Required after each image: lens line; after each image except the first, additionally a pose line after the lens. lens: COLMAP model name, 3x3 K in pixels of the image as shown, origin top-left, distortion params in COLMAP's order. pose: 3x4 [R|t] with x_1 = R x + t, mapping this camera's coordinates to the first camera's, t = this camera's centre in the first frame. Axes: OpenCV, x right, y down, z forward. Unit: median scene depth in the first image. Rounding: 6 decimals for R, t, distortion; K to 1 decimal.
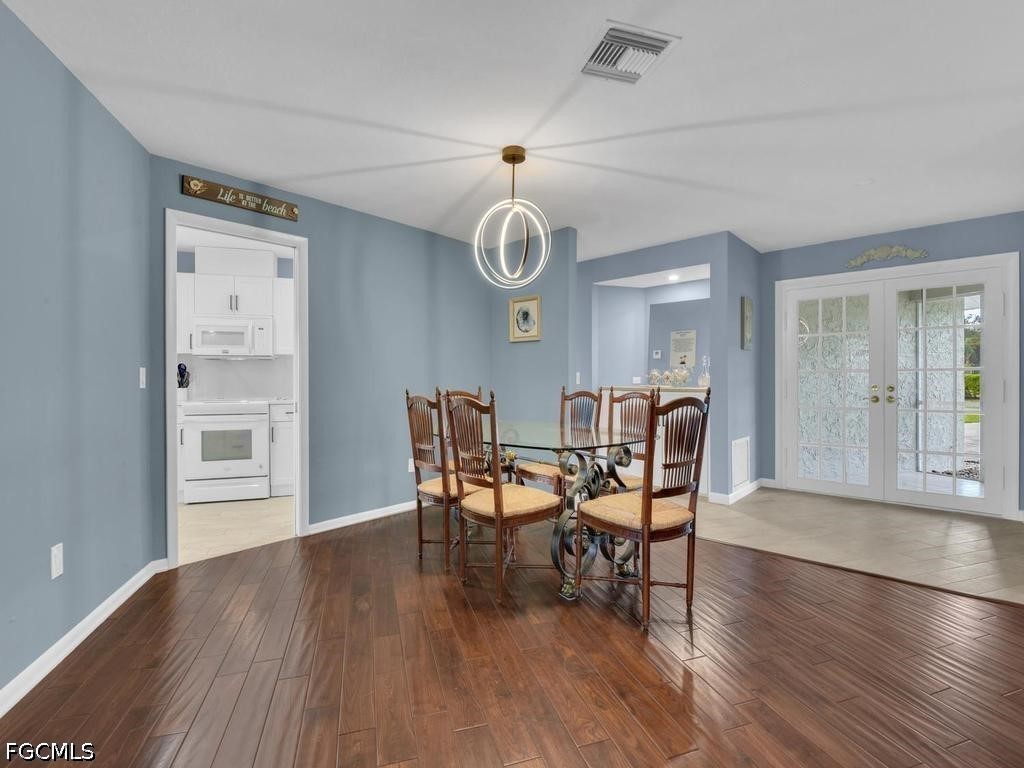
lens RADIAL K [[471.2, 0, 509.5], [0, 471.2, 390.3], [0, 0, 1]] dist [-0.016161, -0.000883]
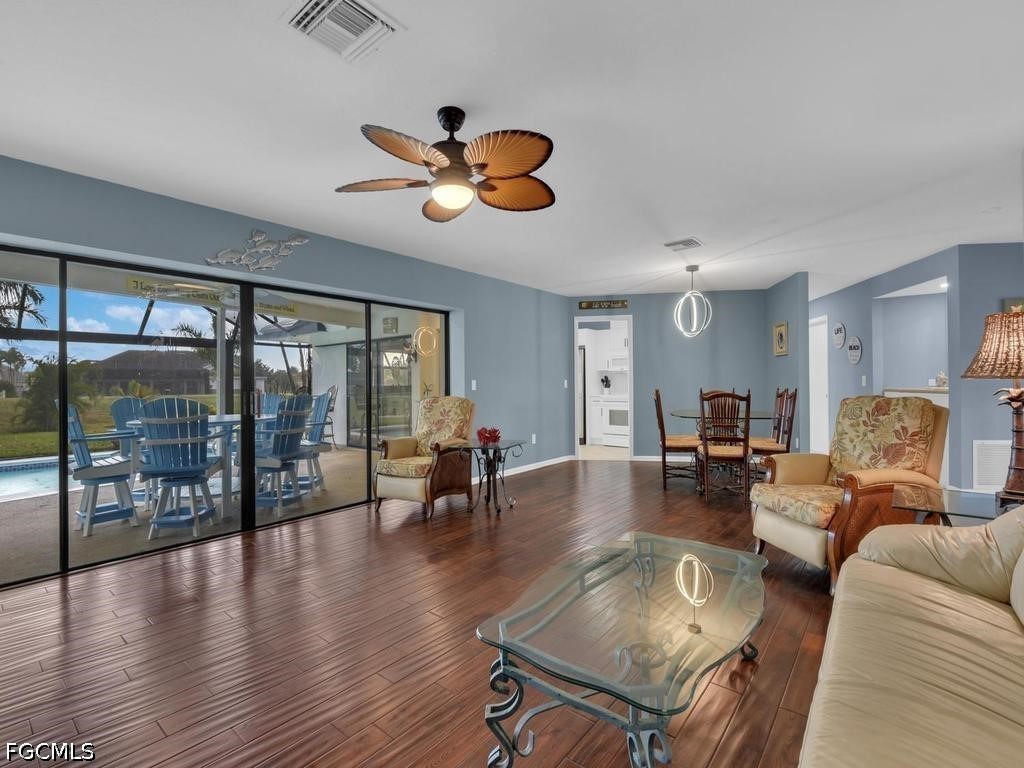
lens RADIAL K [[471.2, 0, 512.4], [0, 471.2, 385.5], [0, 0, 1]] dist [-0.016161, -0.000883]
pose [[0.555405, -0.002104, -0.831577, 1.019991], [-0.010807, 0.999894, -0.009748, 0.011162], [0.831510, 0.014401, 0.555324, -0.589529]]
